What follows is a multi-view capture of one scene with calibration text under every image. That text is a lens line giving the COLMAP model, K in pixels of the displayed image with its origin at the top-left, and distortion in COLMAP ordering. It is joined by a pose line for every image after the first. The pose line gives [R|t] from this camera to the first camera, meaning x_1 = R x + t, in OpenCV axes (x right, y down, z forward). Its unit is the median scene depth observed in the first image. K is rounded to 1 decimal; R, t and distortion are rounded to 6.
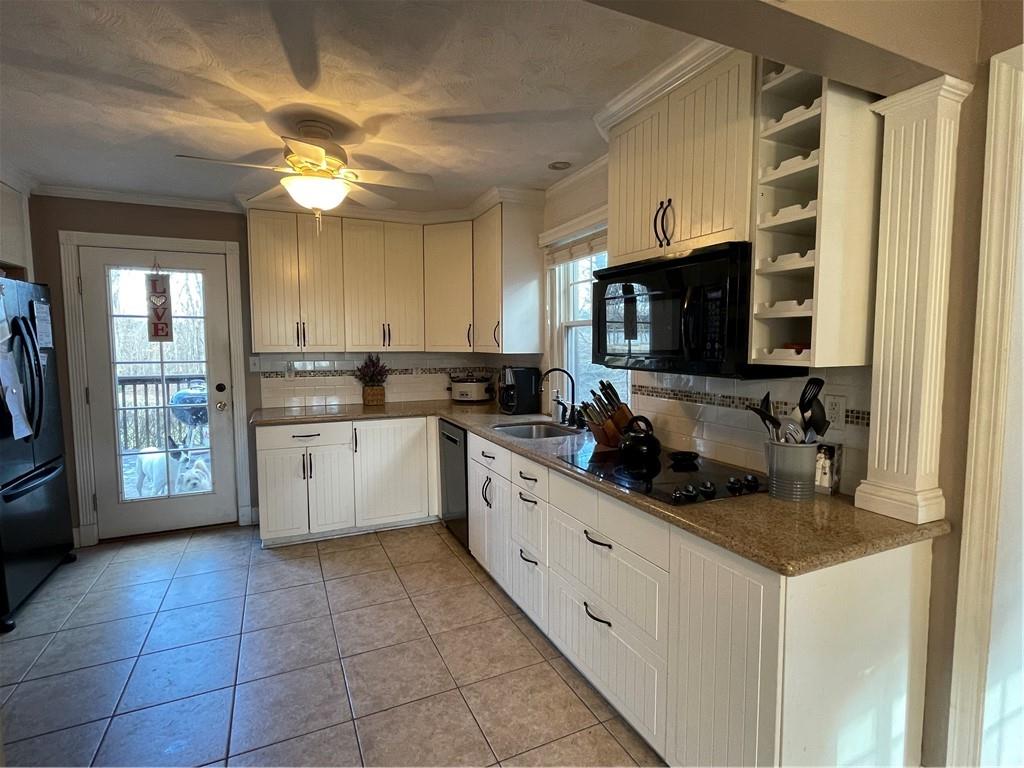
lens RADIAL K [[512.0, 0, 513.0], [0, 512.0, 382.9], [0, 0, 1]] dist [-0.004889, -0.000388]
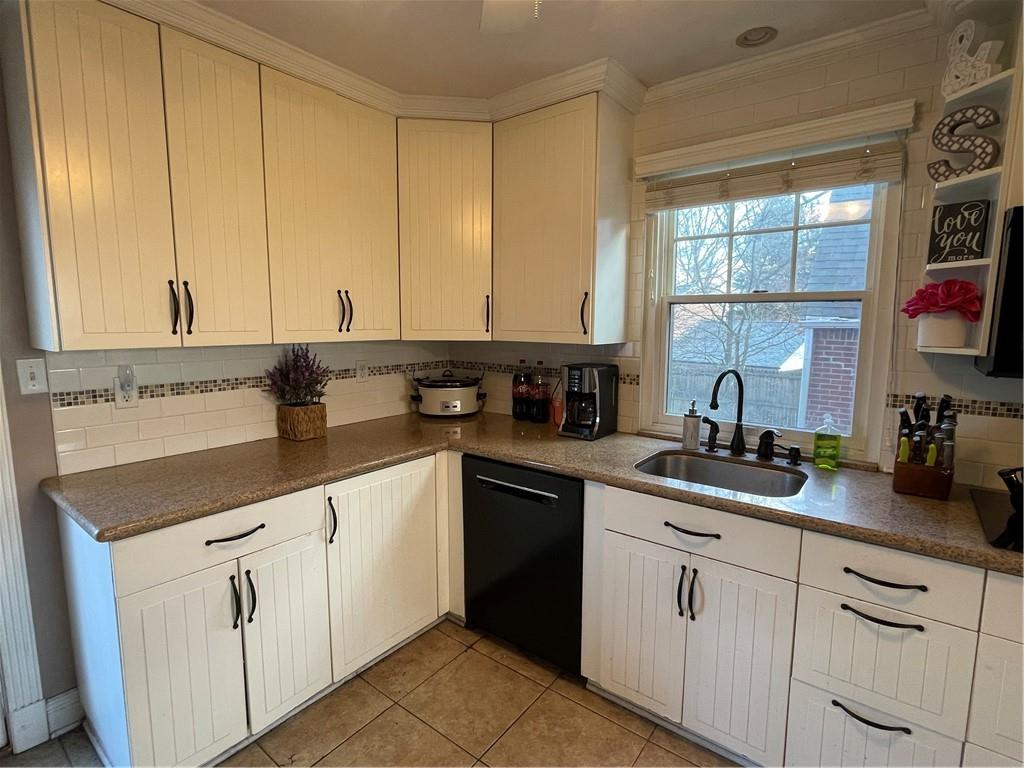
lens RADIAL K [[512.0, 0, 510.4], [0, 512.0, 384.2], [0, 0, 1]] dist [-0.004889, -0.000388]
pose [[0.884403, -0.052225, 0.463794, -0.348918], [0.029606, 0.997996, 0.055923, -0.041605], [-0.465785, -0.035727, 0.884176, 0.438341]]
